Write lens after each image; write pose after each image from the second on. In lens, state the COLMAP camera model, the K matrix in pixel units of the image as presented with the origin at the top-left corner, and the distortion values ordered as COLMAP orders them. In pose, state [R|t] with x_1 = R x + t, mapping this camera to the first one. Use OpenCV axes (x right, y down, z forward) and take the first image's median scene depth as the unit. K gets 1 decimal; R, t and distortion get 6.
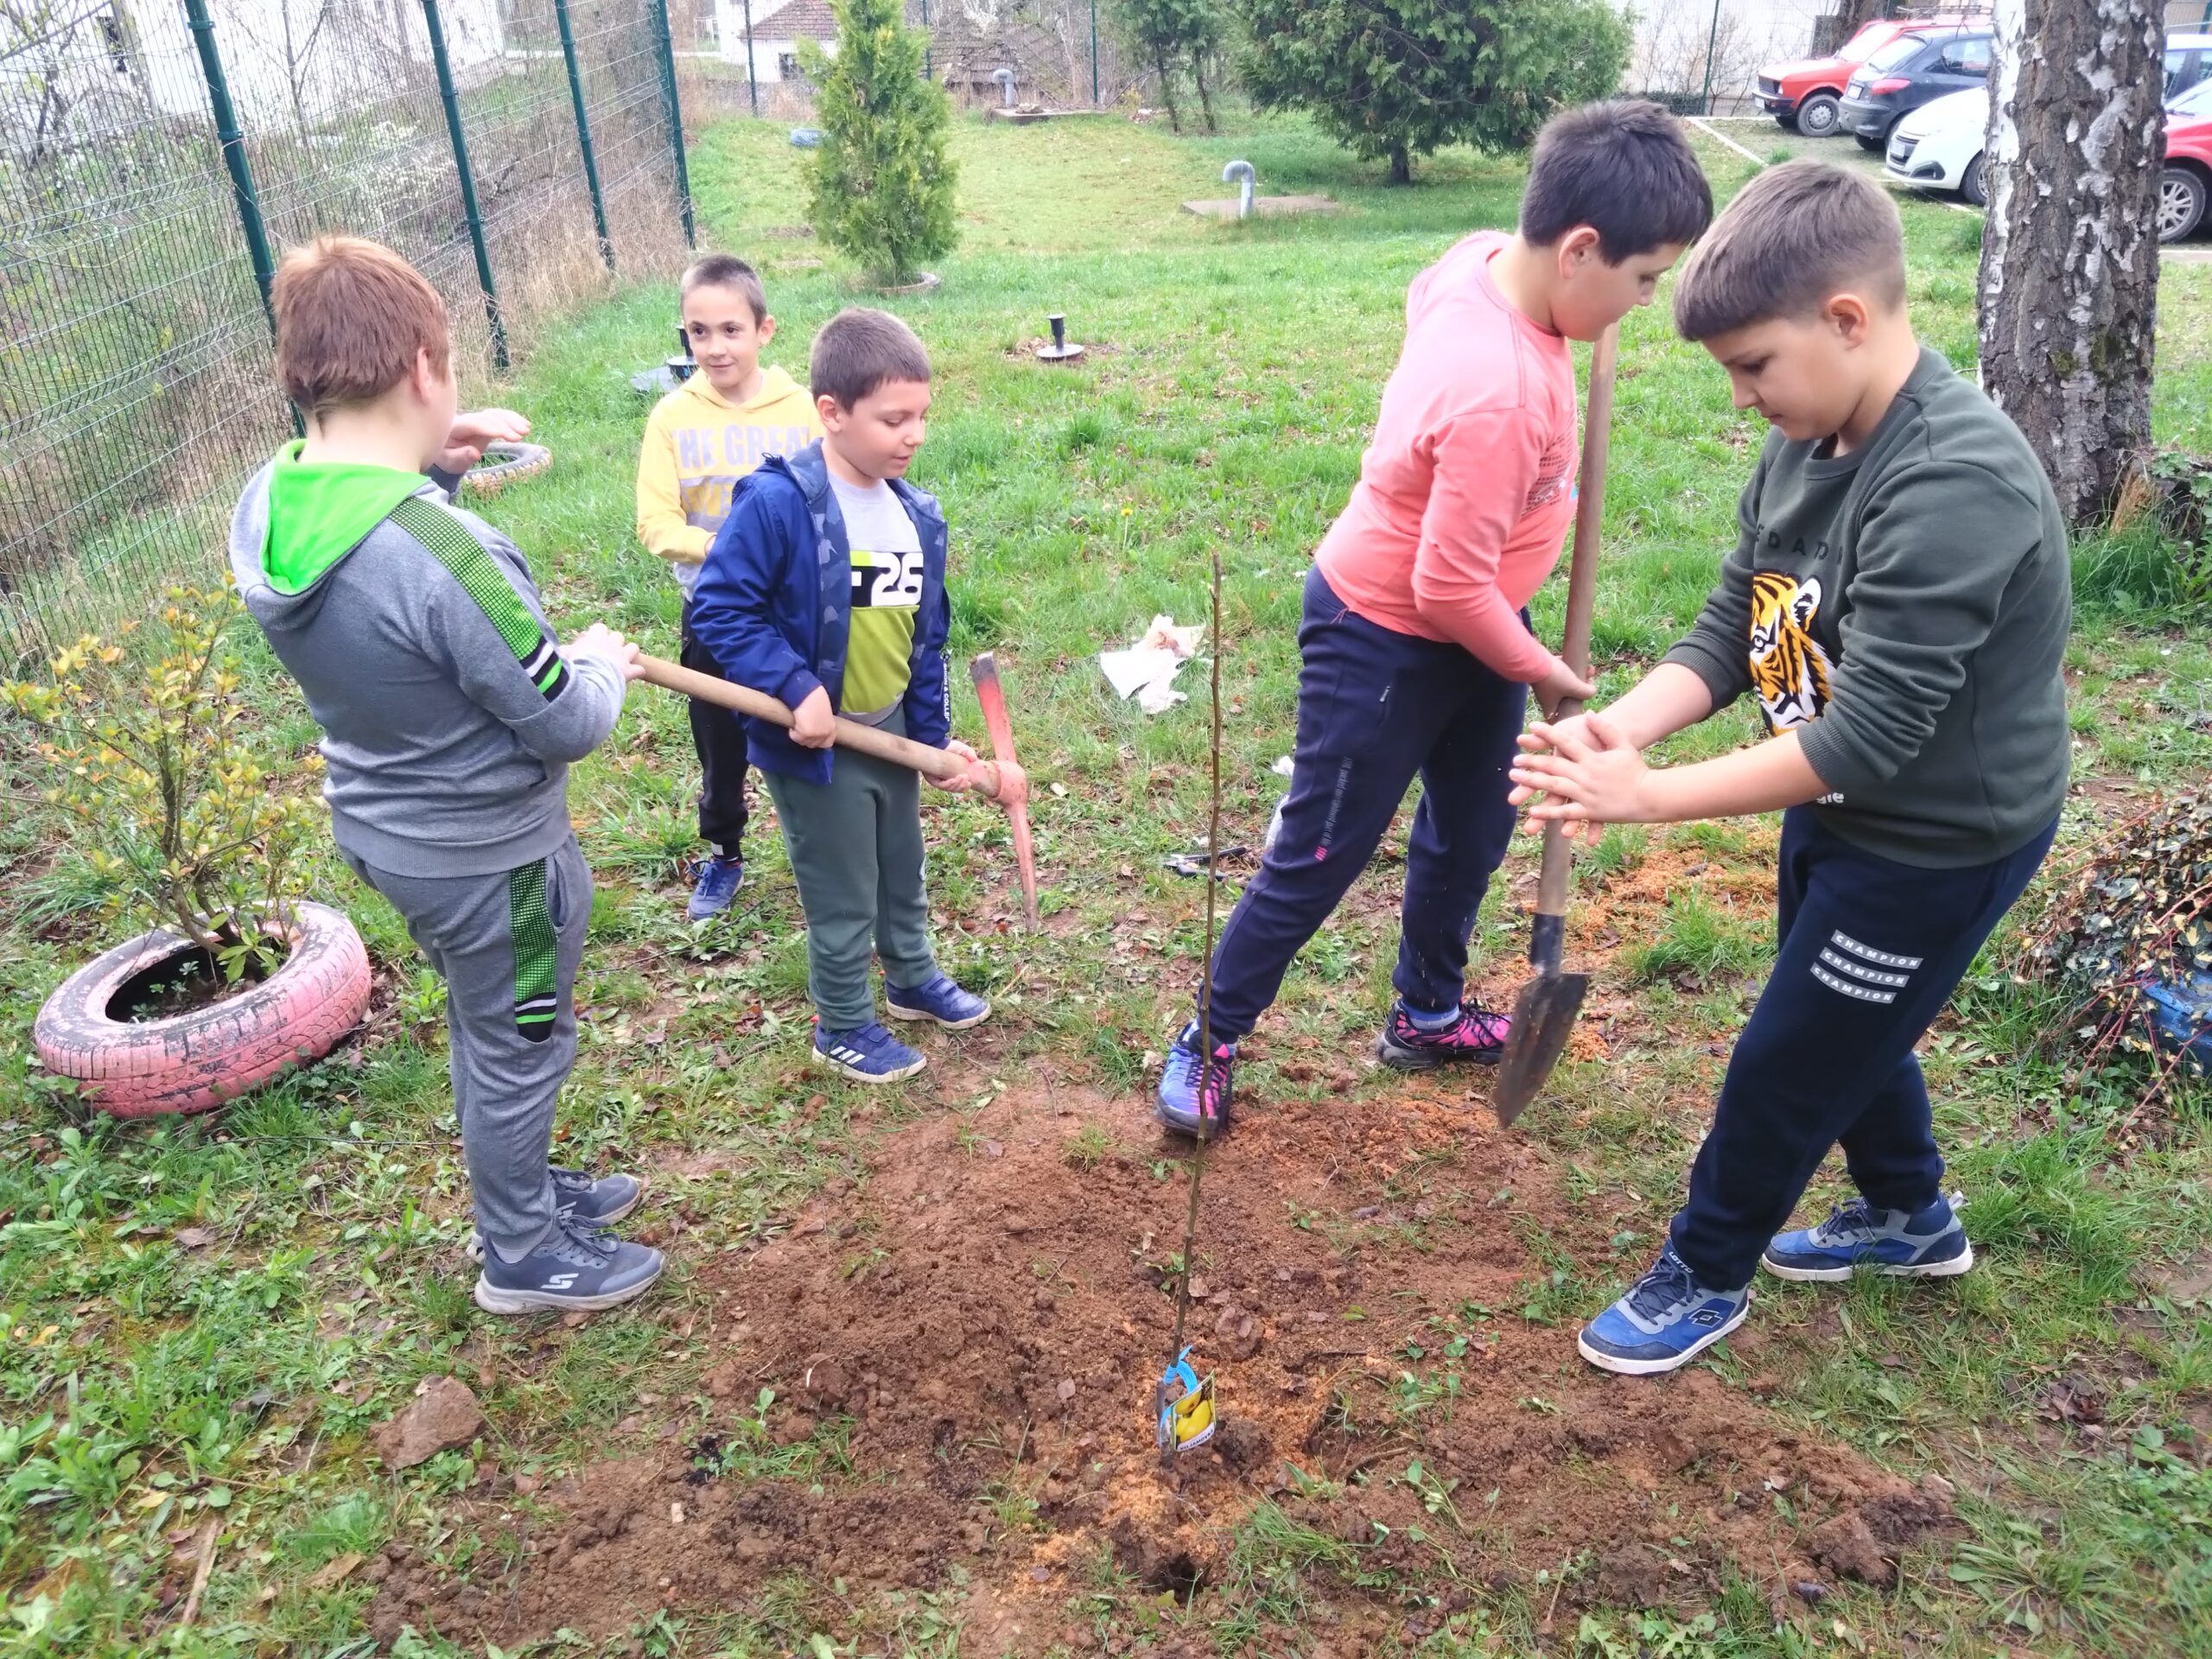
lens RADIAL K [[1639.6, 0, 1106.0], [0, 1639.6, 829.5], [0, 0, 1]] dist [-0.030355, 0.007034]
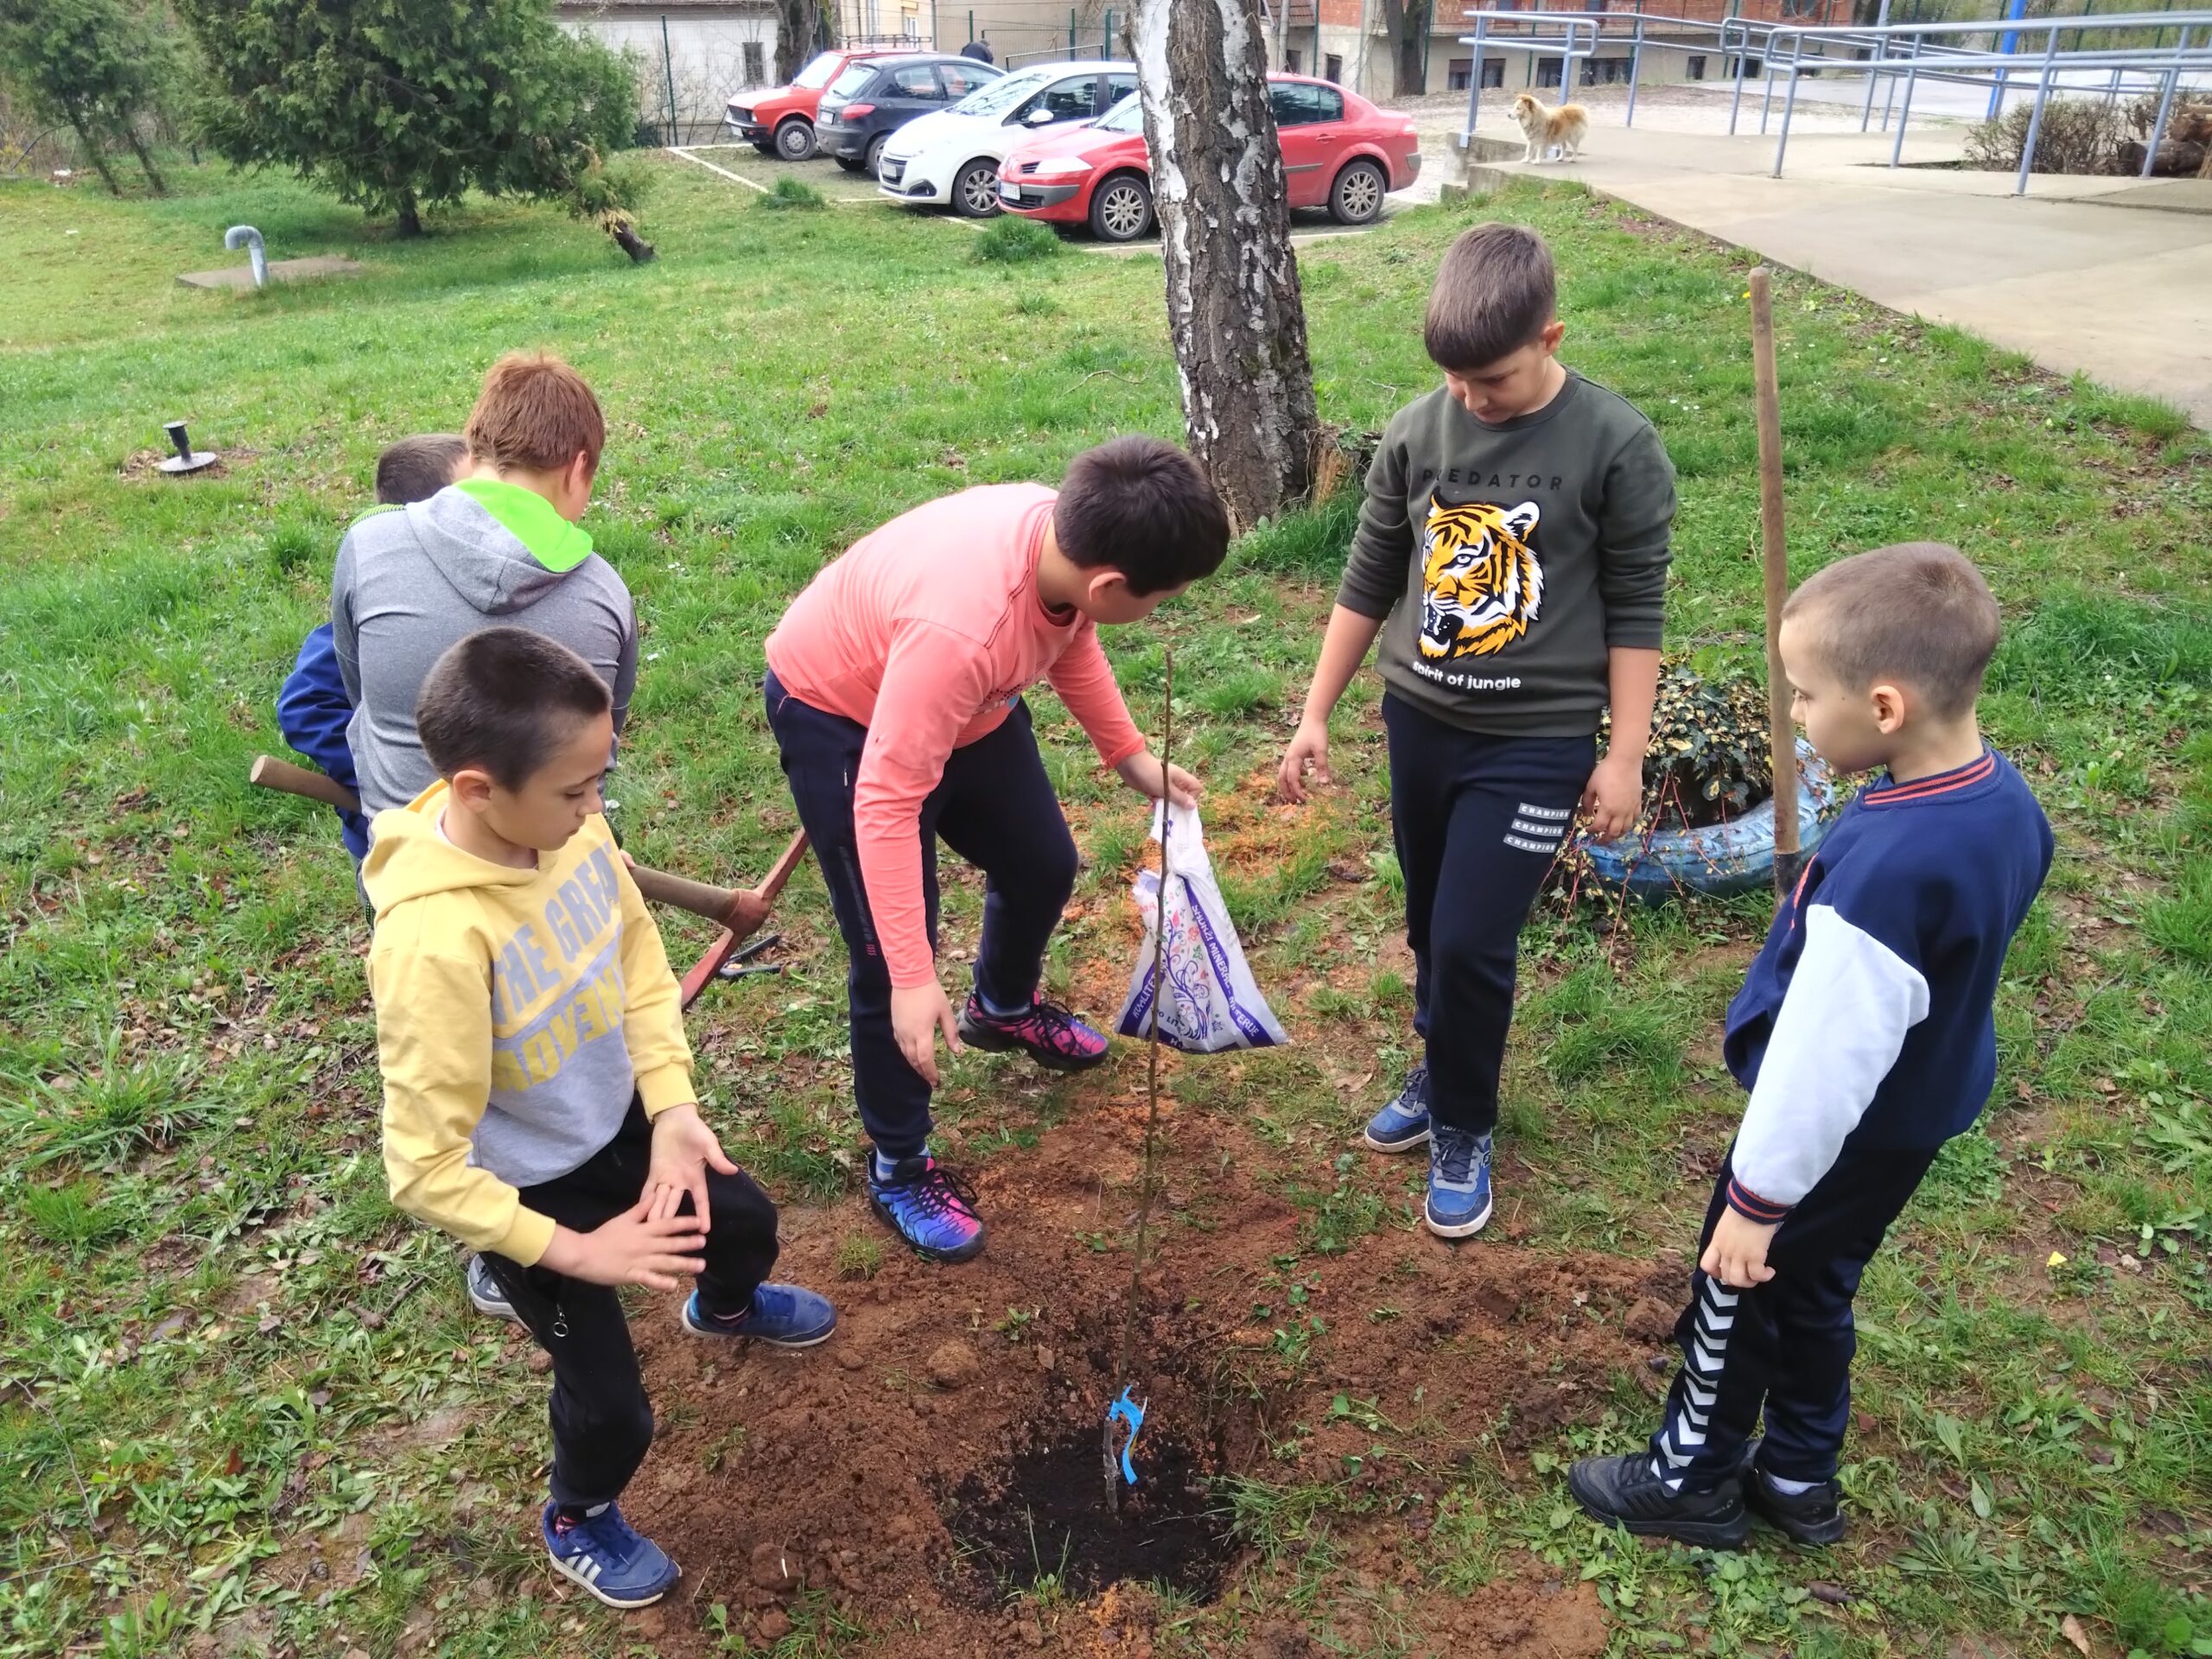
lens RADIAL K [[1658.8, 0, 1106.0], [0, 1658.8, 829.5], [0, 0, 1]] dist [0.002174, -0.049896]
pose [[0.849736, -0.232094, 0.473371, -0.130976], [0.243499, 0.969153, 0.038079, -0.025954], [-0.467607, 0.082909, 0.880040, 0.007943]]
